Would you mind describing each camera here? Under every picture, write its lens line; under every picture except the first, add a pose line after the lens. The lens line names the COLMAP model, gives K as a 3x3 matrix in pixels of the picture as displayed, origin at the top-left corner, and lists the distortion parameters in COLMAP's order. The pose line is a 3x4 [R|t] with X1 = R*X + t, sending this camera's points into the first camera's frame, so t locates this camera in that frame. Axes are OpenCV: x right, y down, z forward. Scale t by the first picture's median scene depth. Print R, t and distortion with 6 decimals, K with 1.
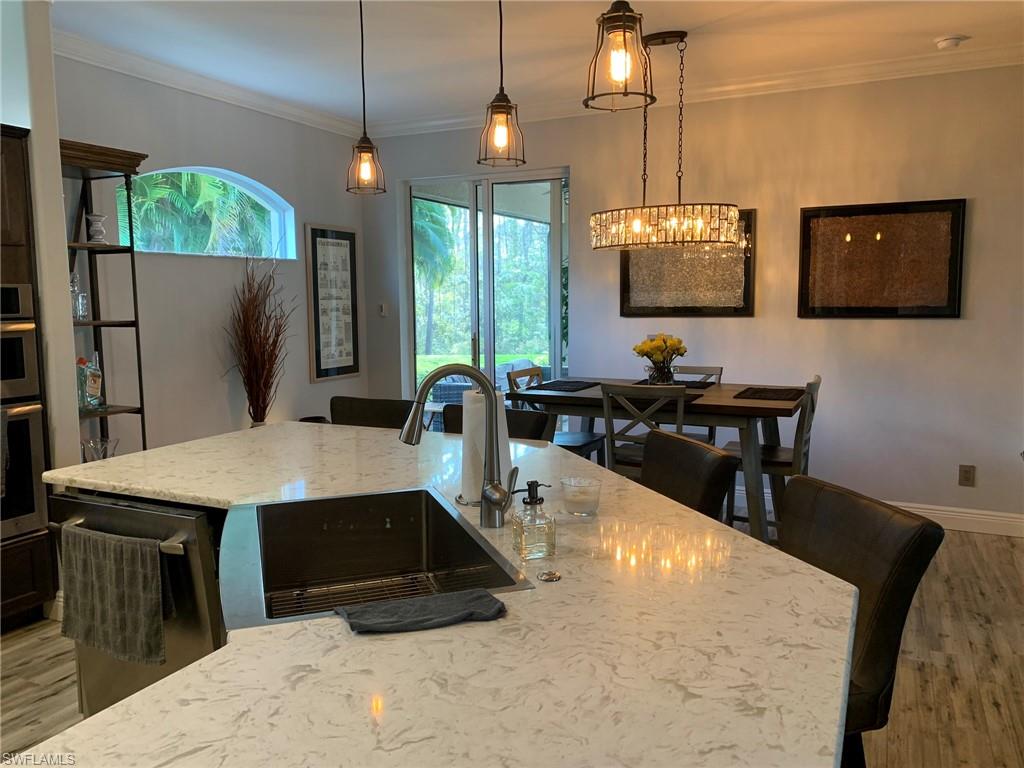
lens RADIAL K [[785.0, 0, 517.0], [0, 785.0, 382.4], [0, 0, 1]] dist [0.023405, -0.013408]
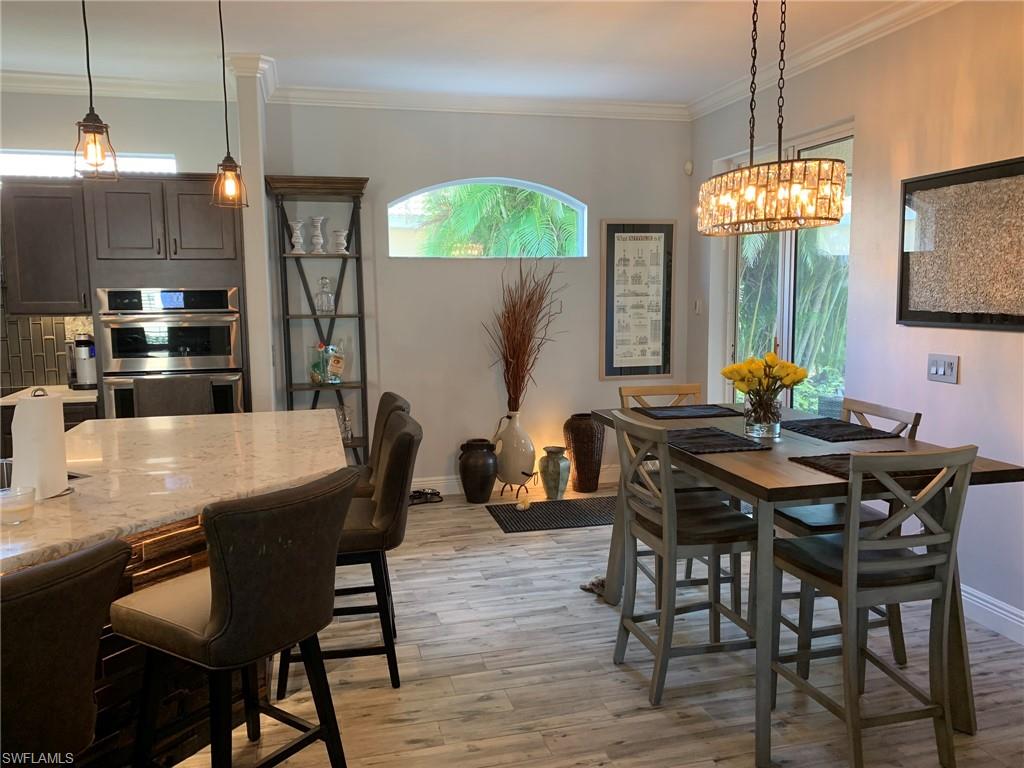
lens RADIAL K [[779.5, 0, 502.9], [0, 779.5, 378.7], [0, 0, 1]] dist [0.087010, -0.131845]
pose [[0.634677, 0.089911, -0.767529, 0.529794], [-0.080706, 0.995489, 0.049878, -0.051149], [0.768552, 0.030288, 0.639070, 0.345087]]
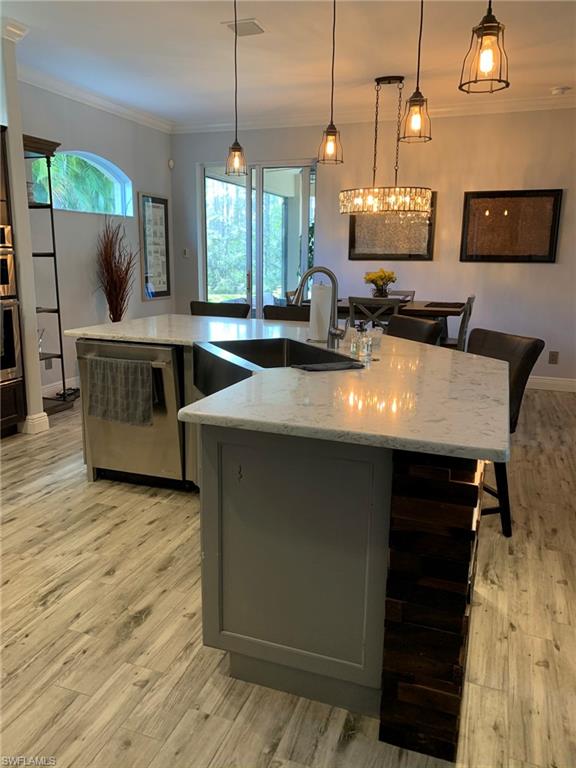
lens RADIAL K [[589.3, 0, 288.0], [0, 589.3, 384.0], [0, 0, 1]] dist [0.010527, -0.005767]
pose [[0.995436, -0.000122, 0.095427, -0.116809], [-0.010043, 0.994312, 0.106034, 0.045531], [-0.094897, -0.106508, 0.989773, -0.203349]]
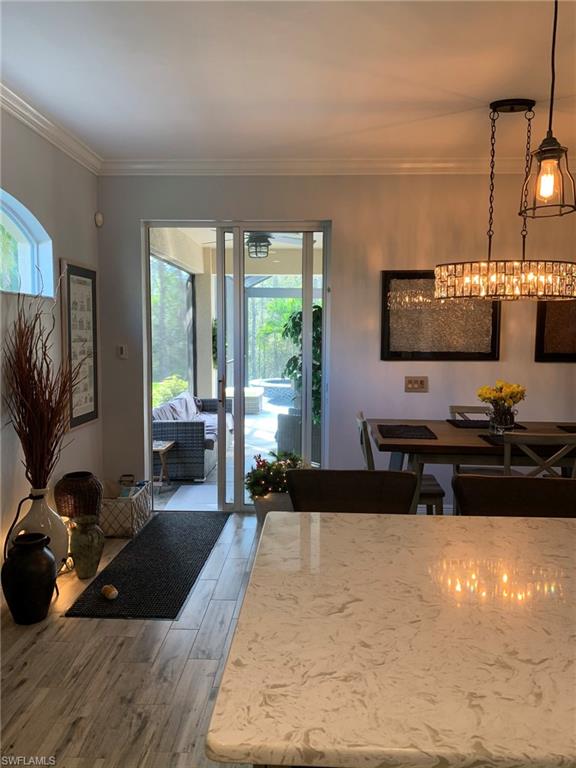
lens RADIAL K [[588.8, 0, 292.0], [0, 588.8, 381.4], [0, 0, 1]] dist [0.023405, -0.013408]
pose [[0.918924, -0.018623, 0.393996, -0.364284], [0.029599, 0.999324, -0.021797, -0.046943], [-0.393323, 0.031692, 0.918854, 0.343414]]
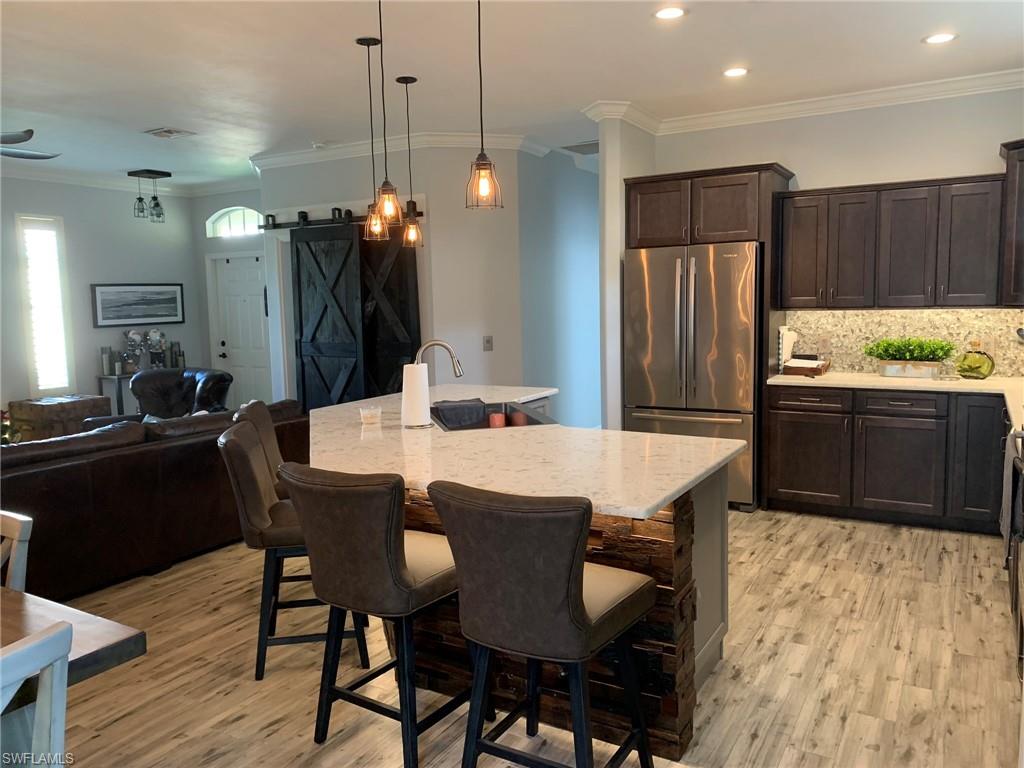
lens RADIAL K [[794.9, 0, 512.0], [0, 794.9, 384.0], [0, 0, 1]] dist [0.047405, -0.046715]
pose [[-0.995725, 0.019942, 0.090193, -0.181992], [0.039088, 0.975653, 0.215807, -0.139017], [-0.083693, 0.218410, -0.972261, 1.185300]]
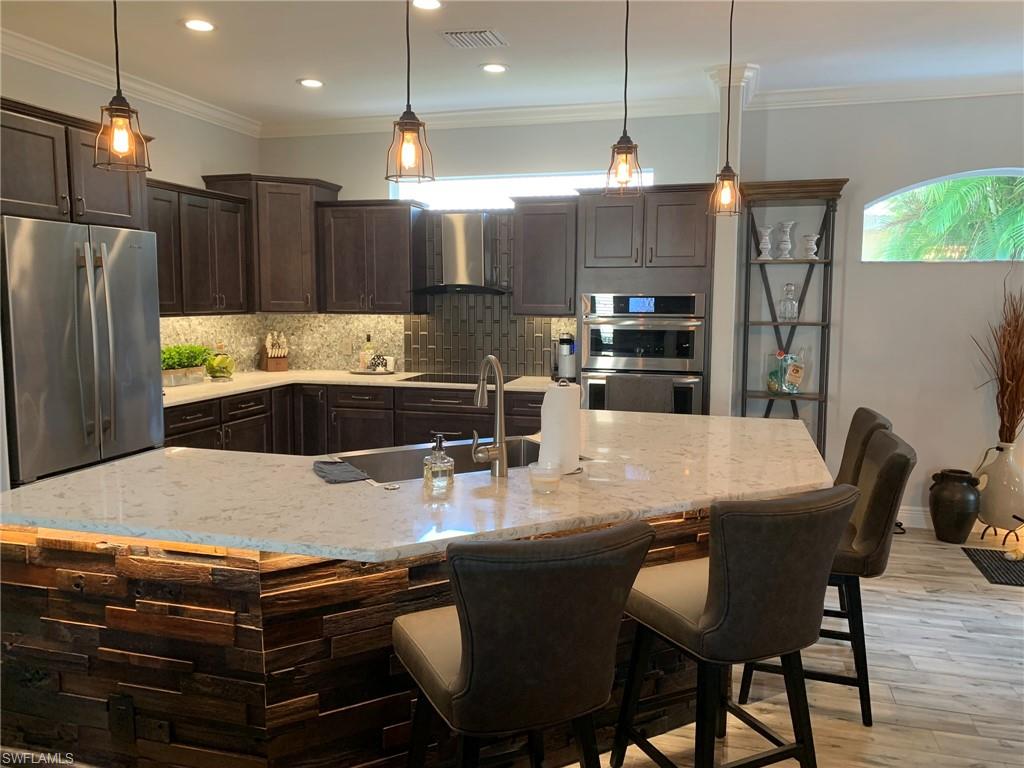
lens RADIAL K [[782.1, 0, 512.0], [0, 782.1, 384.0], [0, 0, 1]] dist [0.042274, -0.041049]
pose [[0.169449, 0.118970, -0.978332, 0.513882], [-0.116263, 0.988169, 0.100030, -0.045957], [0.978657, 0.096794, 0.181276, 0.300935]]
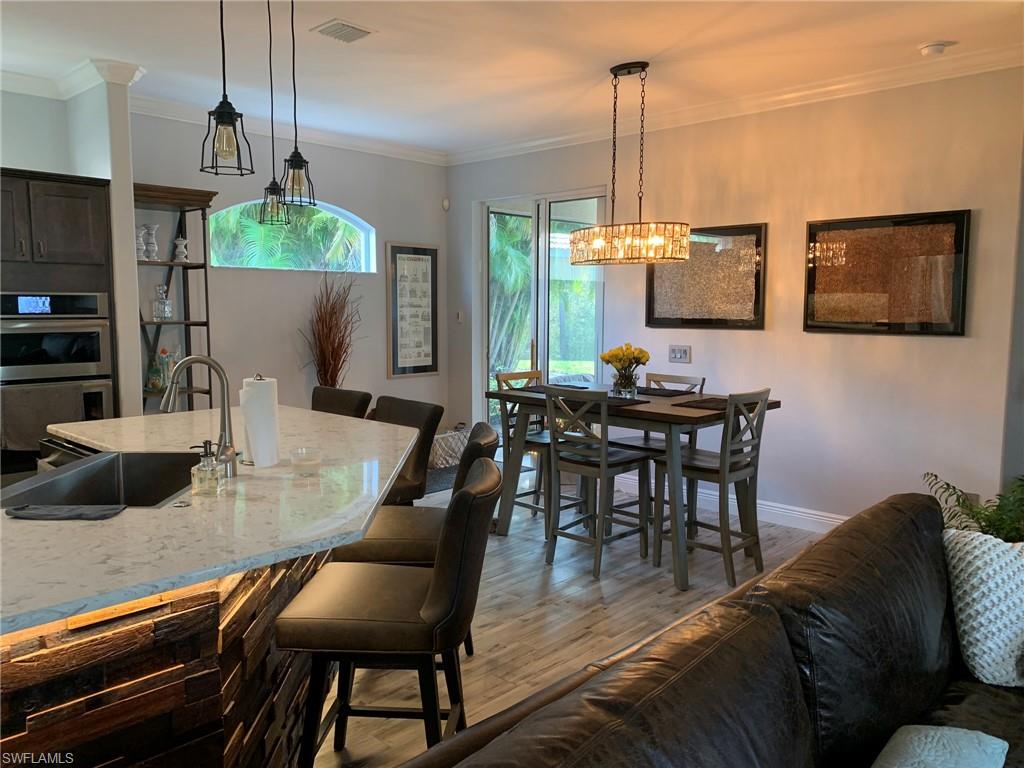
lens RADIAL K [[782.1, 0, 512.0], [0, 782.1, 384.0], [0, 0, 1]] dist [0.042274, -0.041049]
pose [[0.952040, 0.043373, -0.302882, 0.333024], [-0.045766, 0.998952, -0.000807, 0.001352], [0.302530, 0.014630, 0.953028, -0.058678]]
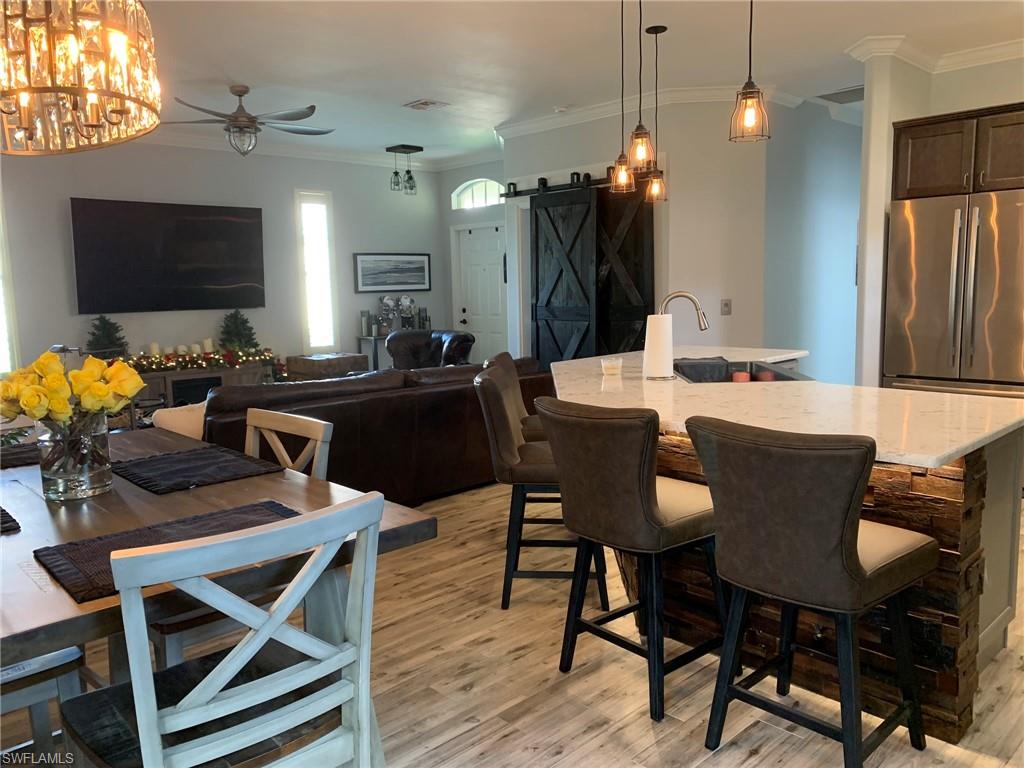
lens RADIAL K [[794.9, 0, 512.0], [0, 794.9, 384.0], [0, 0, 1]] dist [0.047405, -0.046715]
pose [[-0.933887, -0.017194, 0.357155, -0.158786], [0.069337, 0.971176, 0.228056, -0.112876], [-0.350781, 0.237743, -0.905776, 1.191663]]
